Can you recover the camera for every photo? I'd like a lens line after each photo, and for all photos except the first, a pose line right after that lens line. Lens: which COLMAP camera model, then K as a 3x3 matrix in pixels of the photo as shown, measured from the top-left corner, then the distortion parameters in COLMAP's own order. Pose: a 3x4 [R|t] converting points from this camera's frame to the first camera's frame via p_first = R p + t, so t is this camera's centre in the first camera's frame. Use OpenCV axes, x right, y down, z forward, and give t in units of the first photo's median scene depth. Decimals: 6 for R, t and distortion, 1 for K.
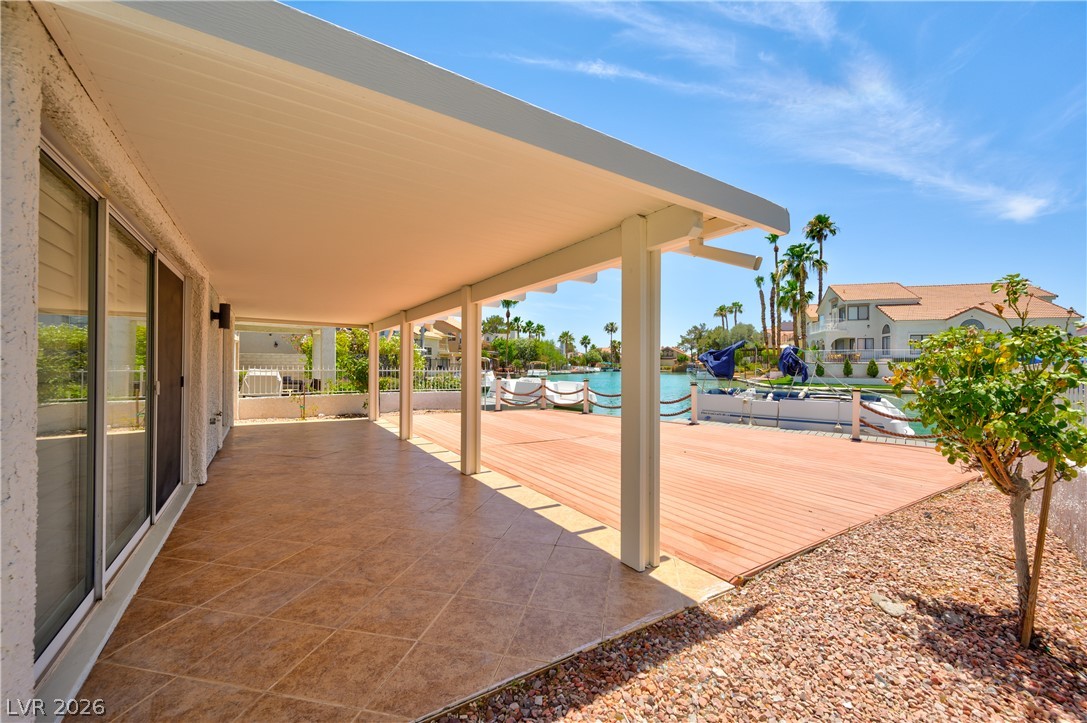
lens RADIAL K [[420.9, 0, 544.6], [0, 420.9, 361.5], [0, 0, 1]] dist [-0.000120, 0.000031]
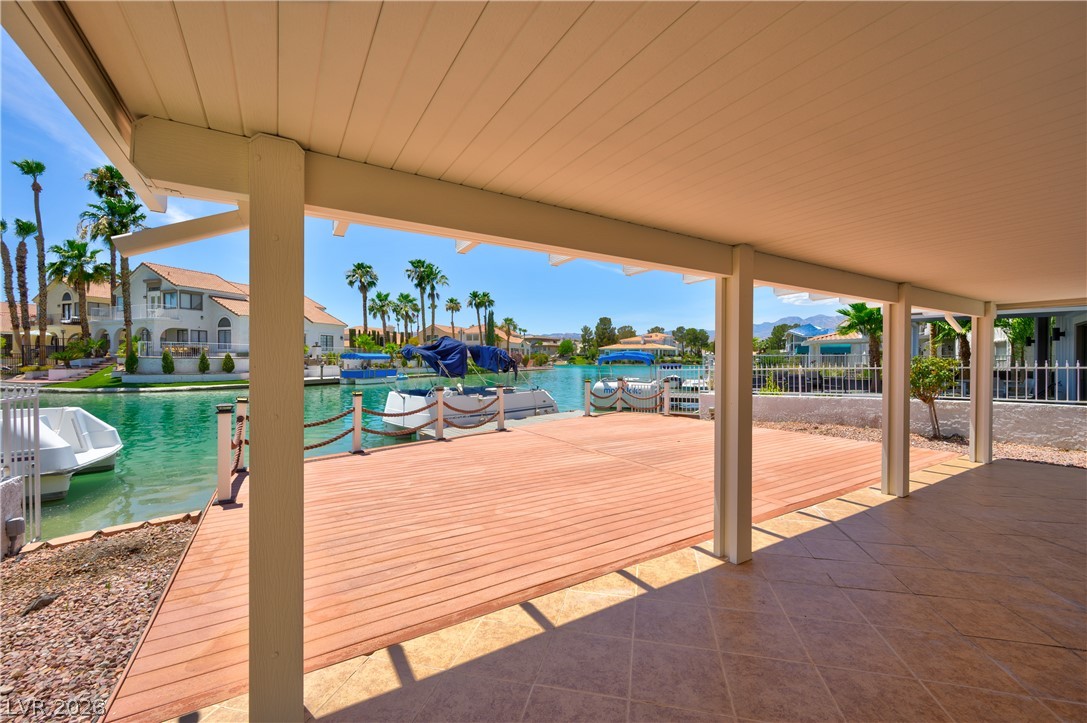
lens RADIAL K [[420.9, 0, 544.6], [0, 420.9, 361.5], [0, 0, 1]] dist [-0.000120, 0.000031]
pose [[0.033264, -0.002824, 0.999443, -0.127897], [-0.008505, 0.999959, 0.003108, 0.003707], [-0.999410, -0.008604, 0.033239, 0.216540]]
